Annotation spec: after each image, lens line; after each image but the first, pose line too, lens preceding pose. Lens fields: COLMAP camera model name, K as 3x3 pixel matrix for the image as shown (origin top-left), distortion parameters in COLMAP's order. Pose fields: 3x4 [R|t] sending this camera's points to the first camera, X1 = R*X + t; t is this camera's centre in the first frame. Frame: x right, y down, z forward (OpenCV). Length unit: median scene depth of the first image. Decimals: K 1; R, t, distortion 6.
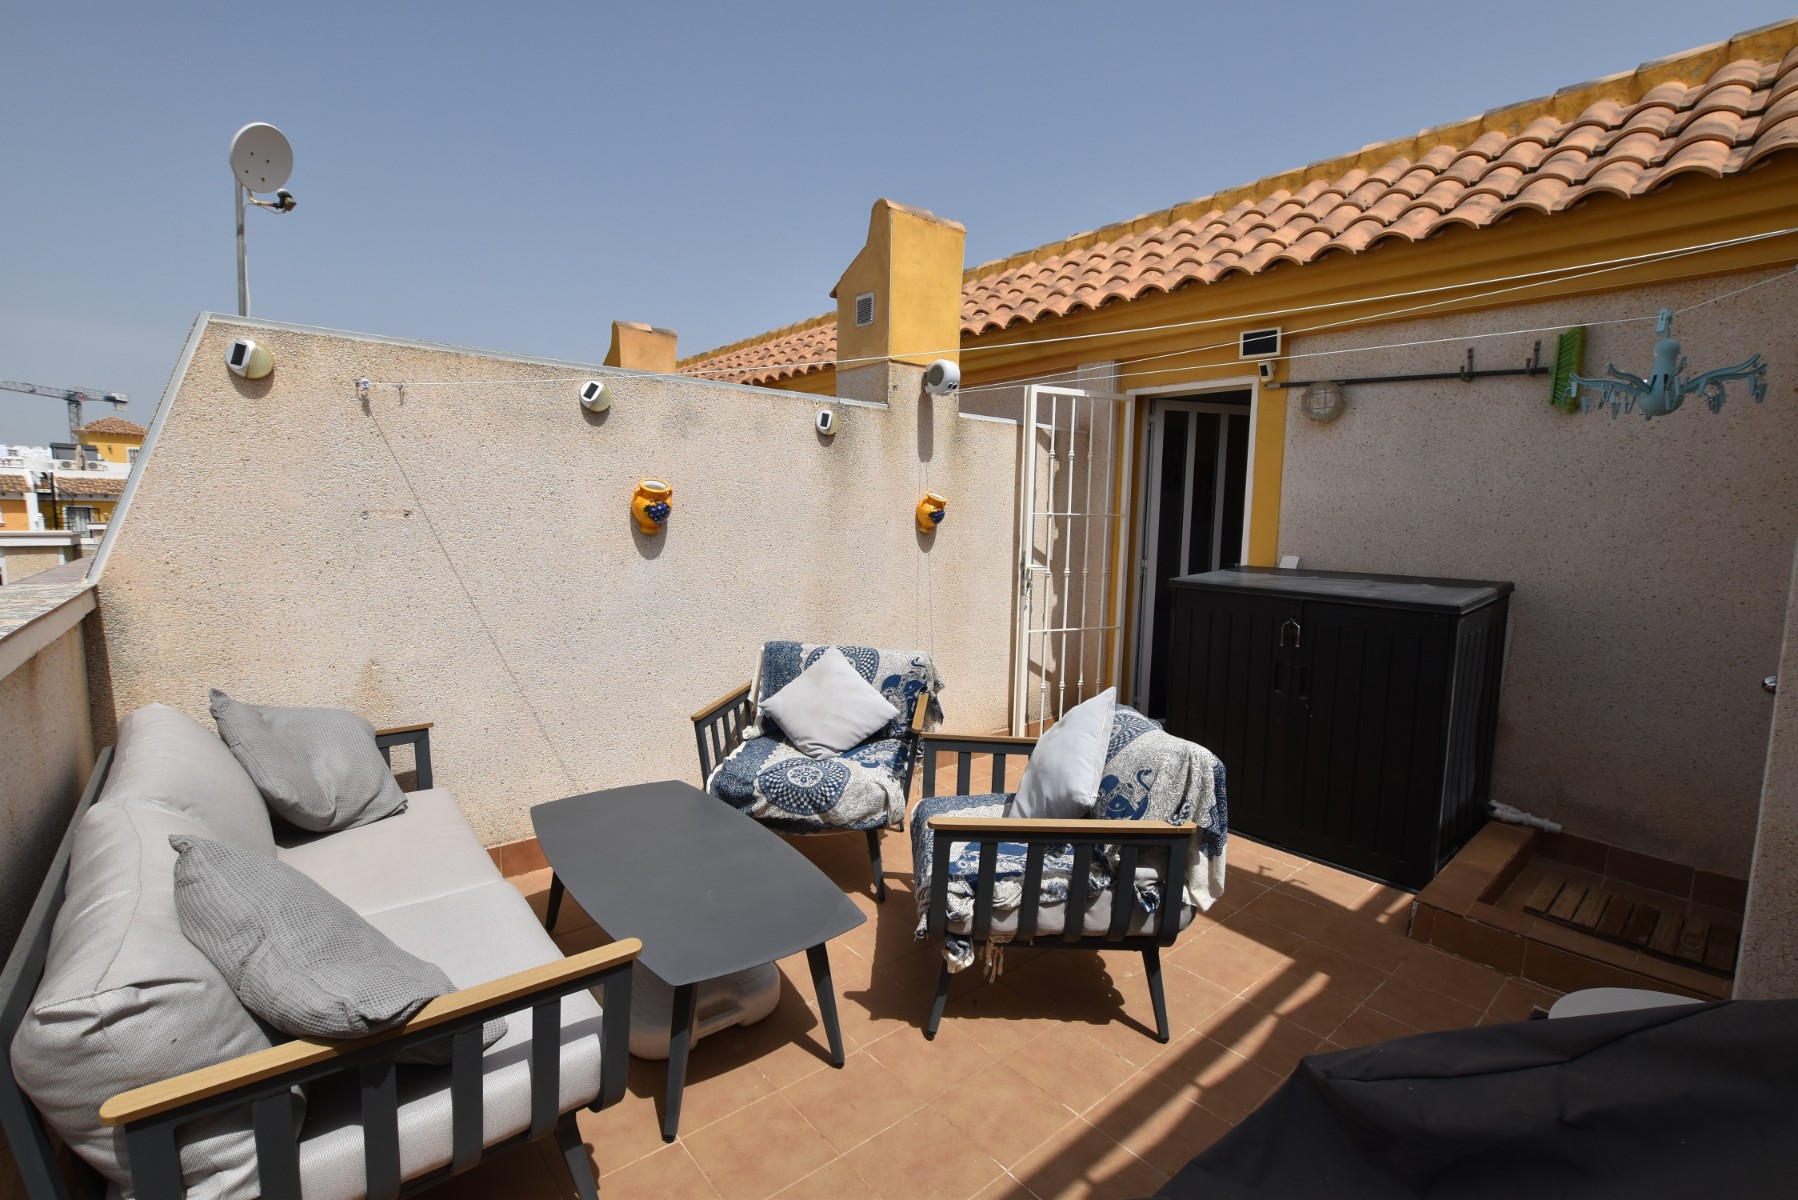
lens RADIAL K [[792.2, 0, 895.2], [0, 792.2, 604.7], [0, 0, 1]] dist [-0.034133, 0.005354]
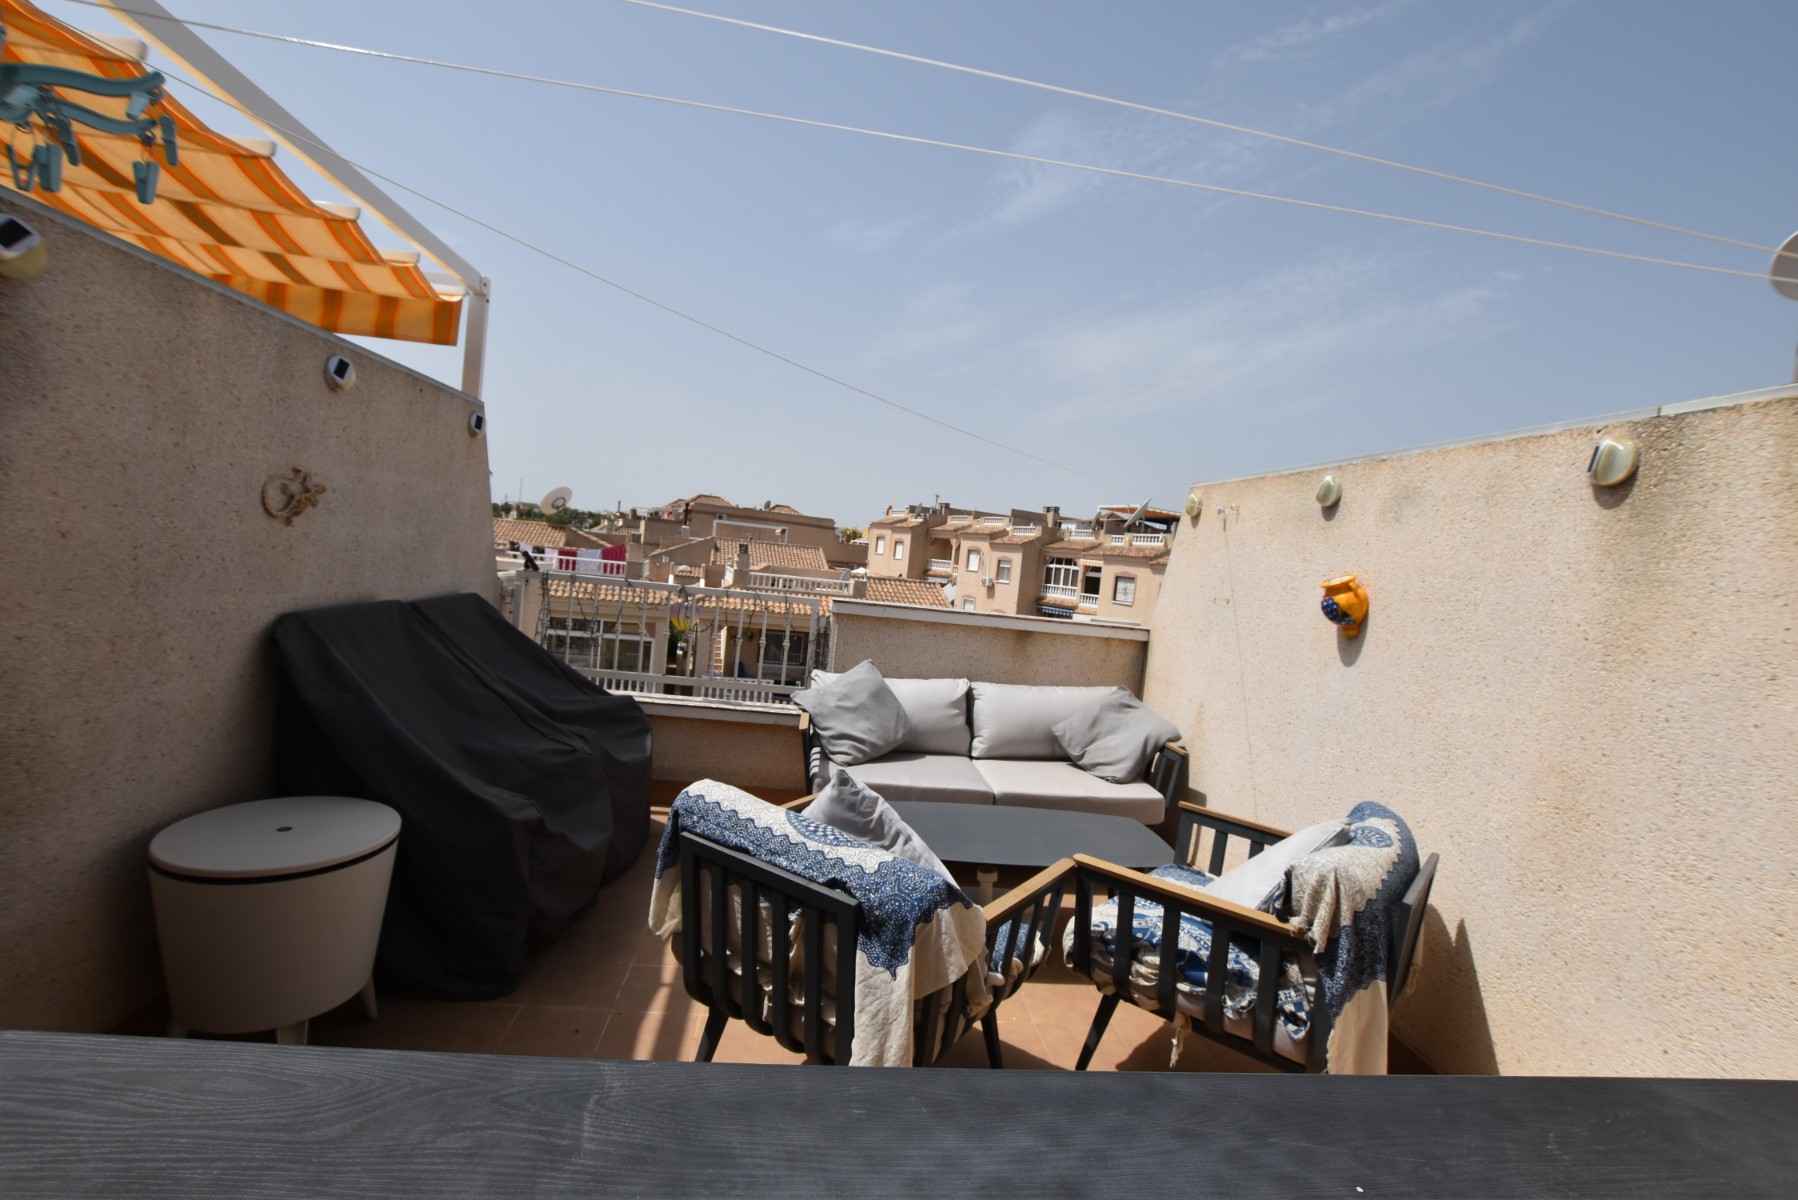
lens RADIAL K [[792.2, 0, 902.4], [0, 792.2, 606.3], [0, 0, 1]] dist [-0.034133, 0.005354]
pose [[-0.542791, -0.001340, -0.839867, 0.682439], [-0.170016, 0.979471, 0.108315, -0.134797], [0.822480, 0.201583, -0.531875, 1.064029]]
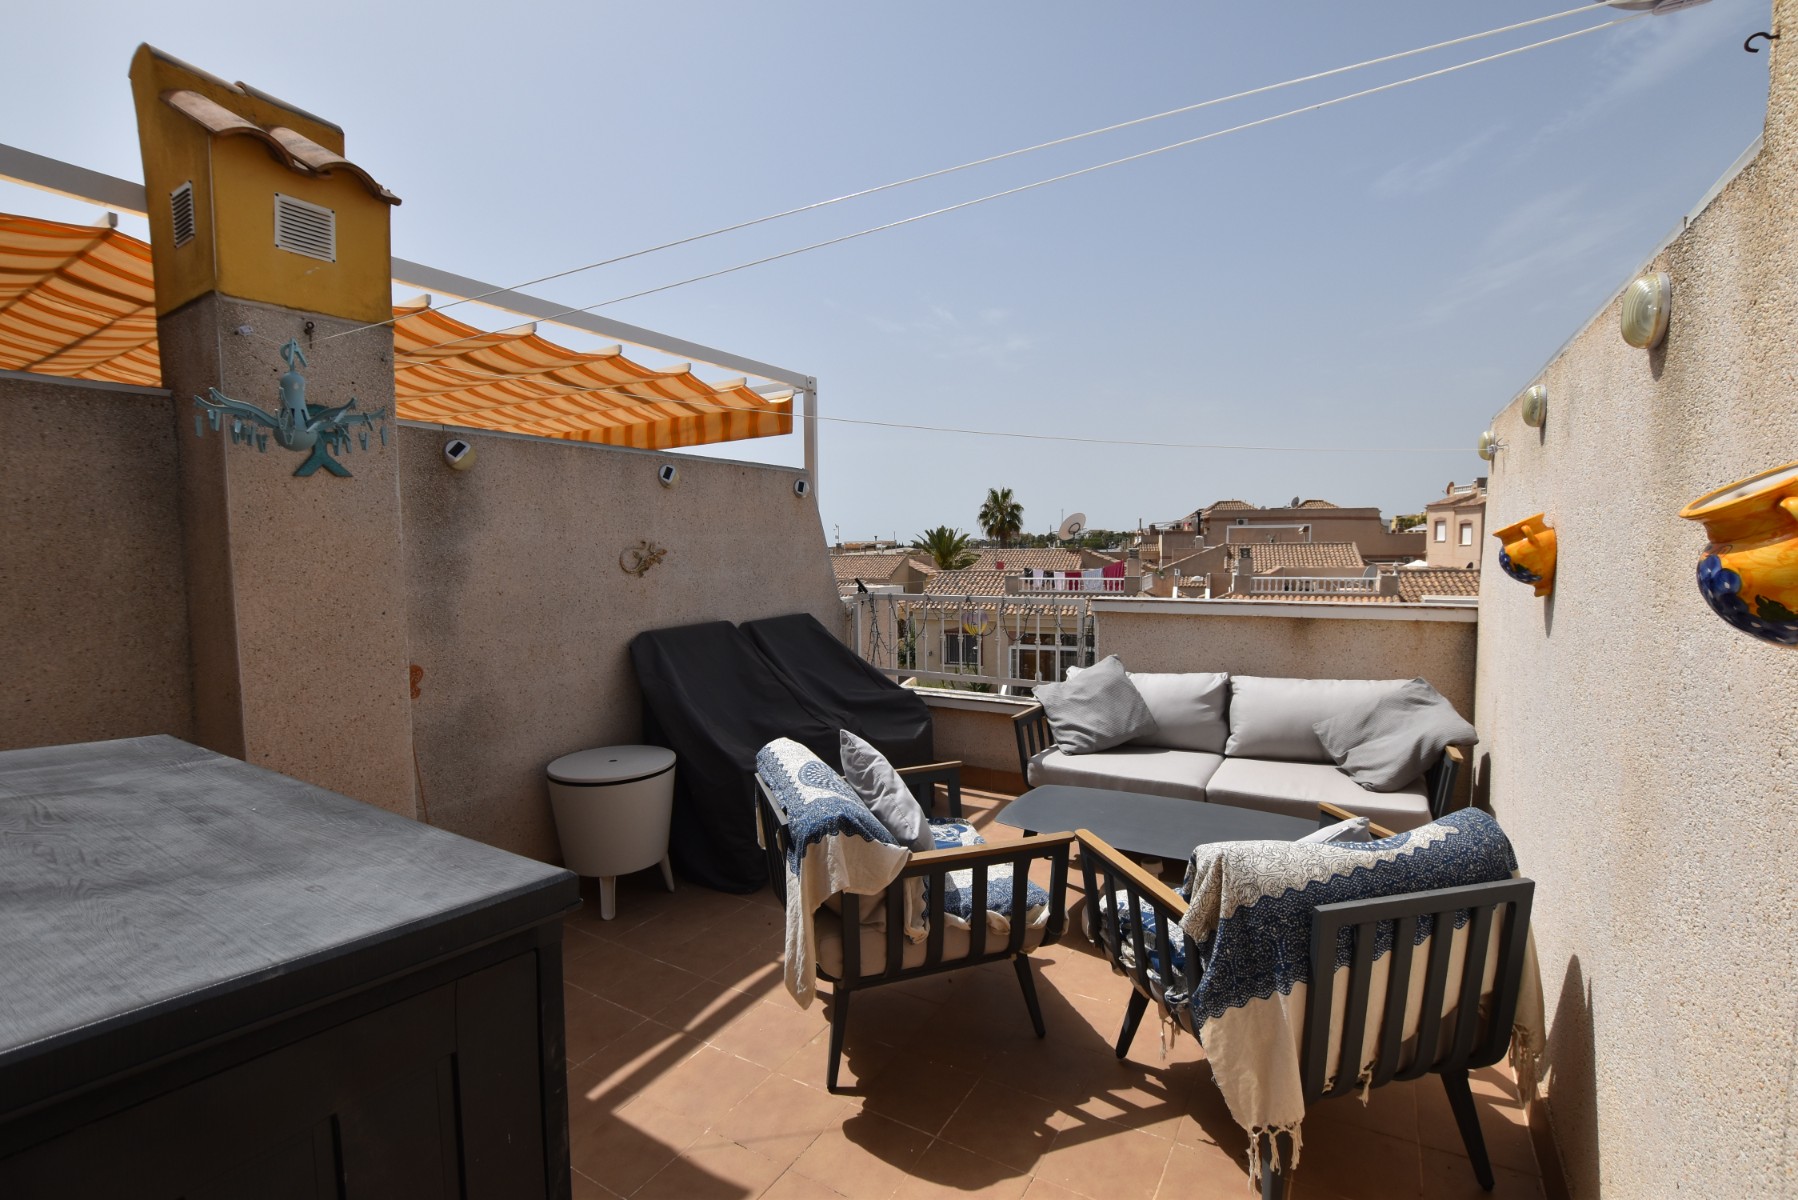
lens RADIAL K [[792.2, 0, 903.5], [0, 792.2, 599.1], [0, 0, 1]] dist [-0.034133, 0.005354]
pose [[-0.943109, 0.035727, -0.330559, 0.396107], [-0.012761, 0.989588, 0.143361, -0.175665], [0.332239, 0.139424, -0.932834, 1.440736]]
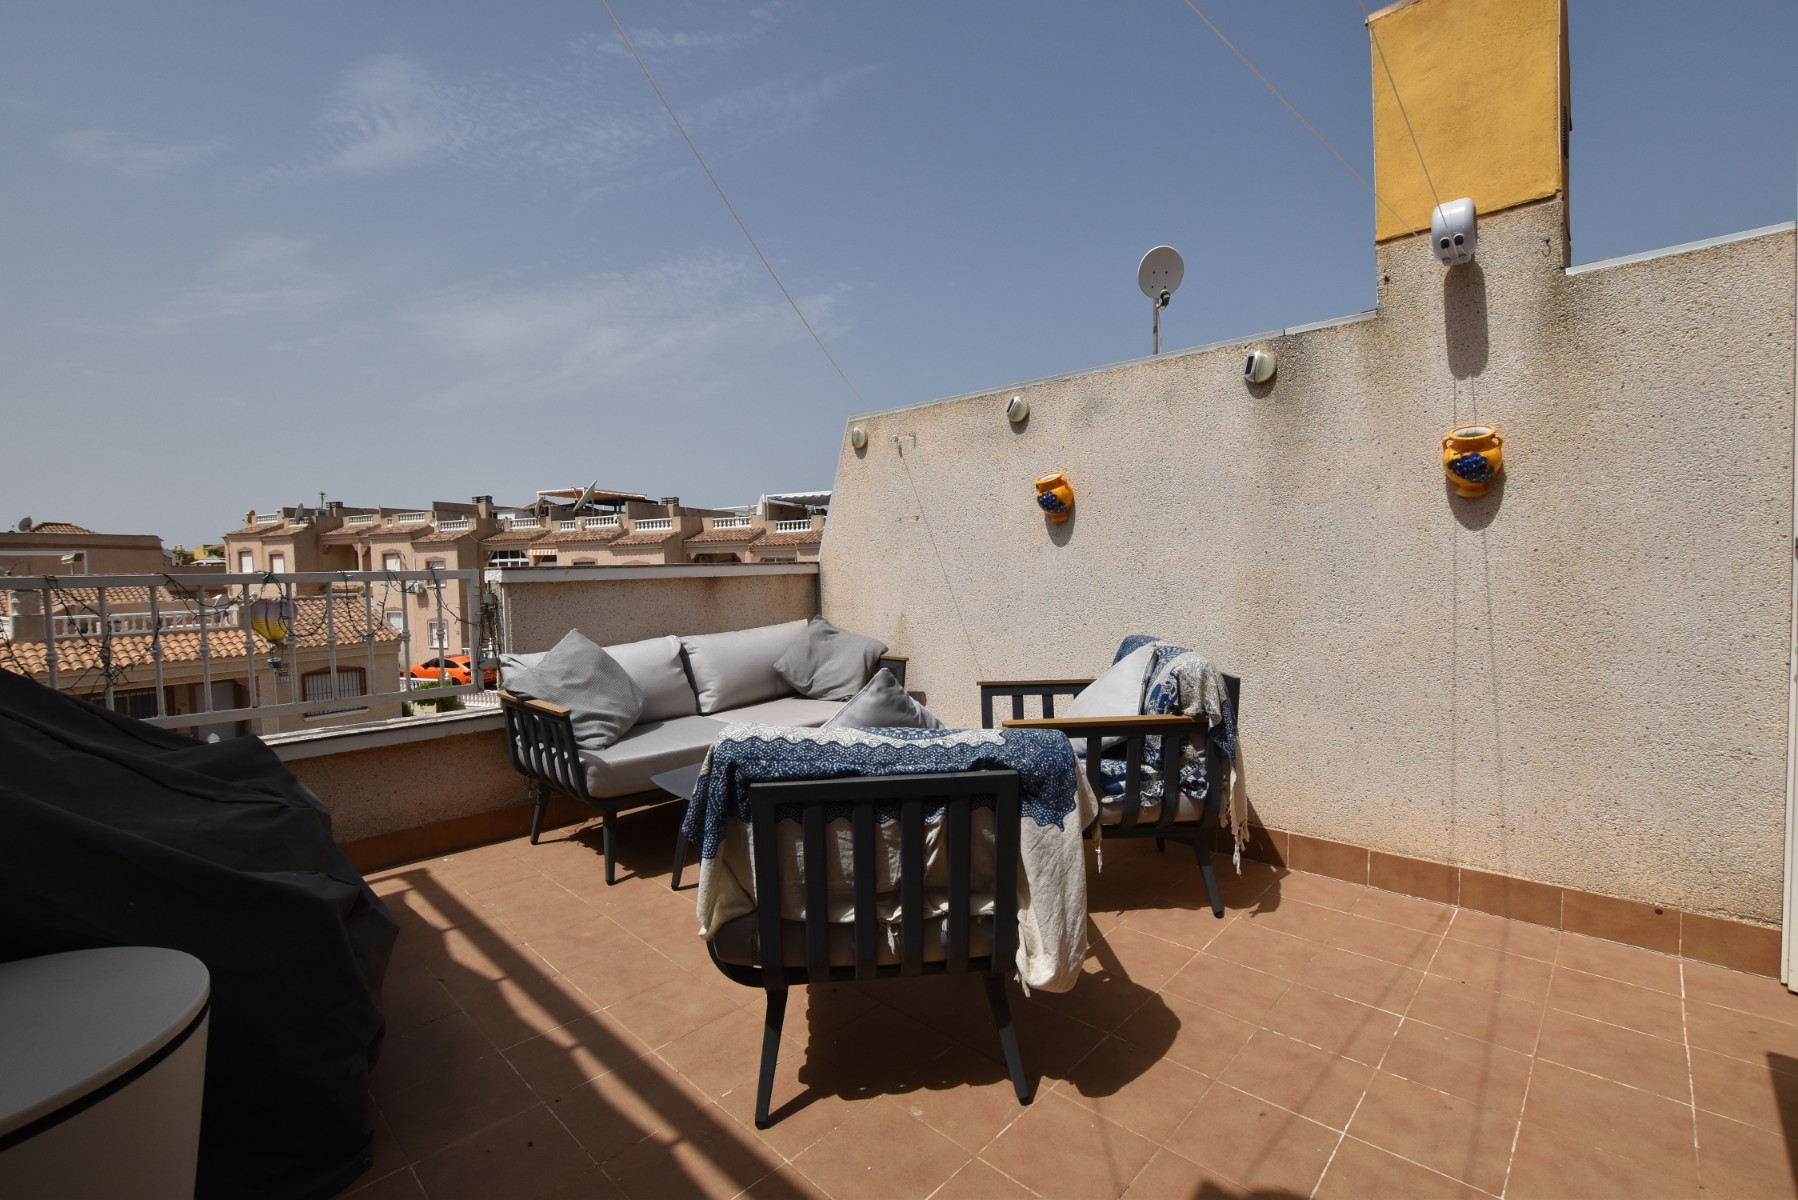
lens RADIAL K [[792.2, 0, 902.0], [0, 792.2, 590.8], [0, 0, 1]] dist [-0.034133, 0.005354]
pose [[0.115263, 0.031760, -0.992827, 0.754471], [-0.062483, 0.997741, 0.024664, -0.010530], [0.991368, 0.059192, 0.116987, 0.675883]]
